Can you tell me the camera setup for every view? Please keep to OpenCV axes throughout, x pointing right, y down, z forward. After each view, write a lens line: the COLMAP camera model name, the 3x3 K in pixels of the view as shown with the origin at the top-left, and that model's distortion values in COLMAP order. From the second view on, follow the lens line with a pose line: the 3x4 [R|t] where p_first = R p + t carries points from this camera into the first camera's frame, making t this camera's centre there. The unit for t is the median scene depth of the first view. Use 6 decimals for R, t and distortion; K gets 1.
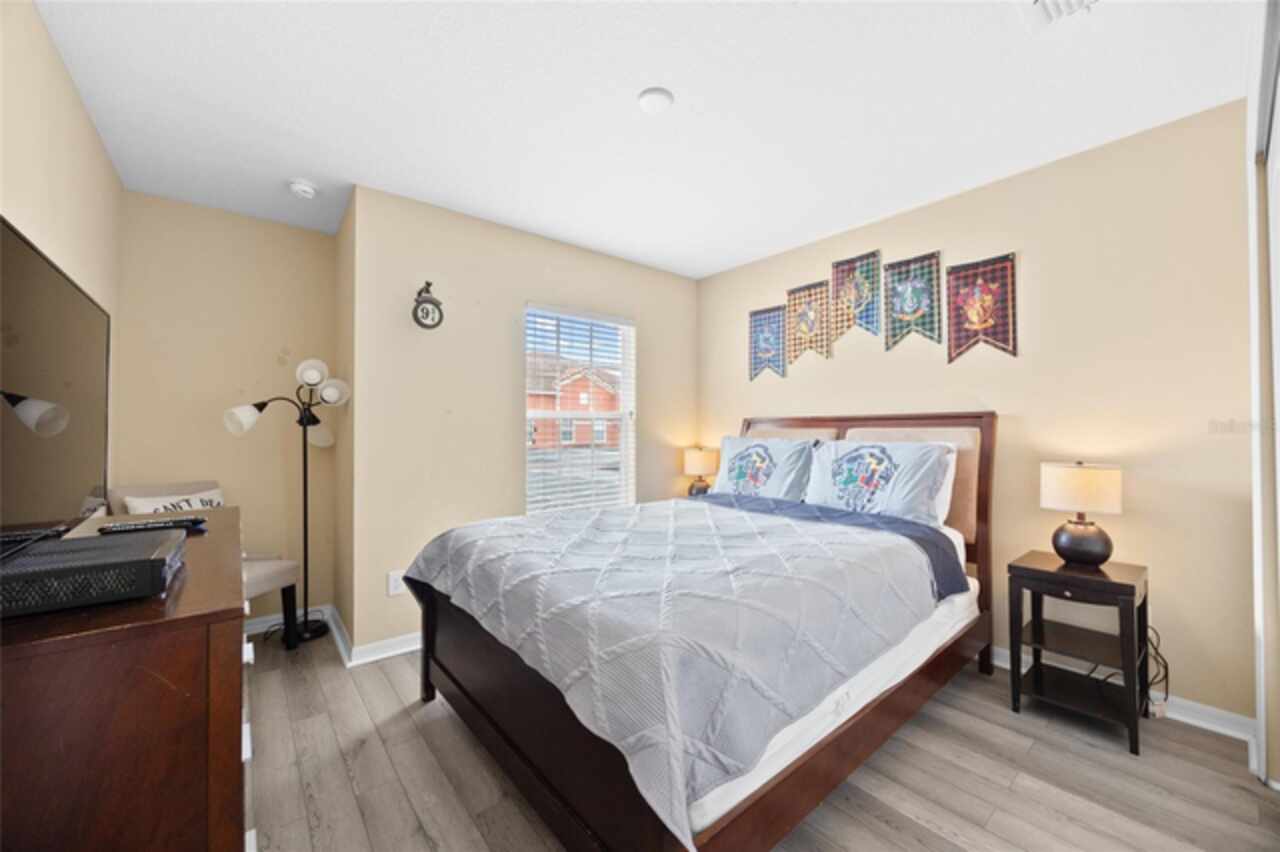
lens RADIAL K [[489.0, 0, 638.3], [0, 489.0, 430.7], [0, 0, 1]] dist [-0.002209, -0.000081]
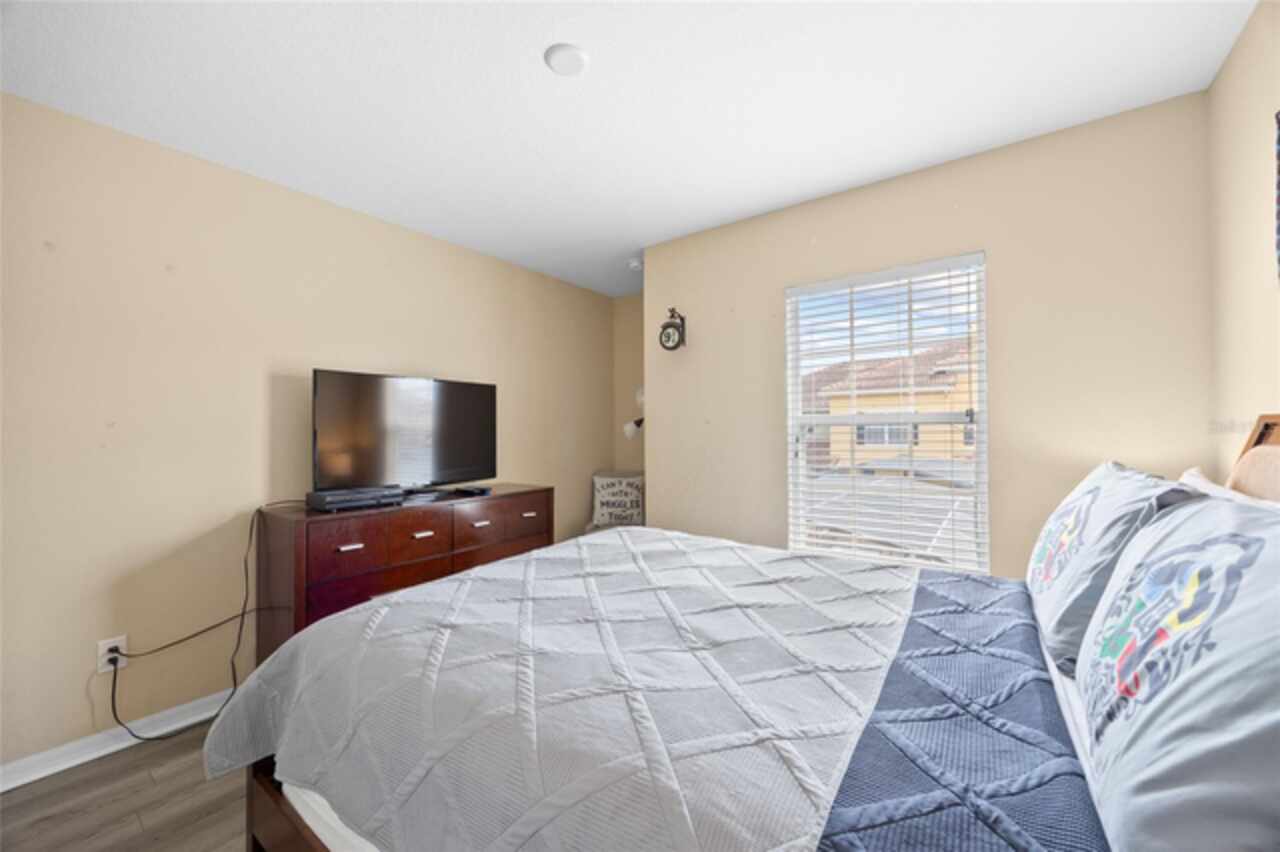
lens RADIAL K [[489.0, 0, 638.3], [0, 489.0, 430.7], [0, 0, 1]] dist [-0.002209, -0.000081]
pose [[0.256934, -0.001307, -0.966428, 0.629625], [0.010381, 0.999945, 0.001408, -0.026529], [0.966373, -0.010395, 0.256934, 0.633658]]
